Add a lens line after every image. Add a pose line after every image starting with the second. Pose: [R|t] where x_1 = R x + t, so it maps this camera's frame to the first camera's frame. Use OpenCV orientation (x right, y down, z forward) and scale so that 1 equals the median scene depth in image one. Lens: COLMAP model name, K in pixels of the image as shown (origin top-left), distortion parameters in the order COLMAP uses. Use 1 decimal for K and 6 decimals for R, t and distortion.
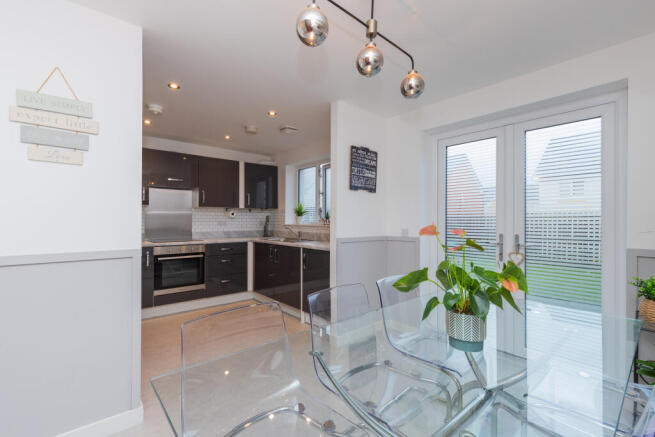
lens RADIAL K [[297.0, 0, 330.1], [0, 297.0, 218.1], [0, 0, 1]] dist [-0.003681, -0.001181]
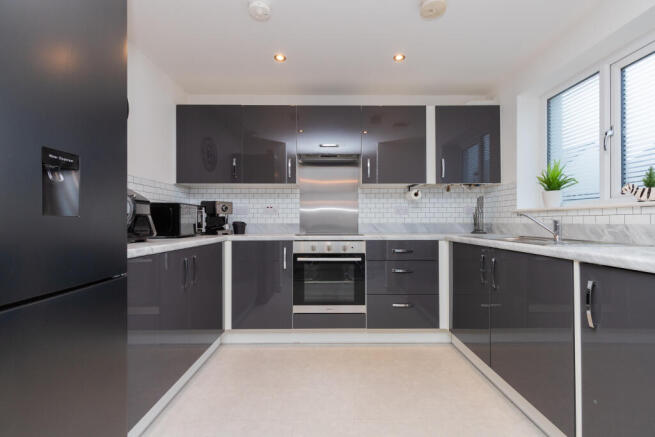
lens RADIAL K [[297.0, 0, 325.4], [0, 297.0, 220.2], [0, 0, 1]] dist [-0.003681, -0.001181]
pose [[0.755463, -0.004790, -0.655173, -0.072647], [0.007158, 0.999974, 0.000942, 0.039708], [0.655152, -0.005401, 0.755478, 0.436040]]
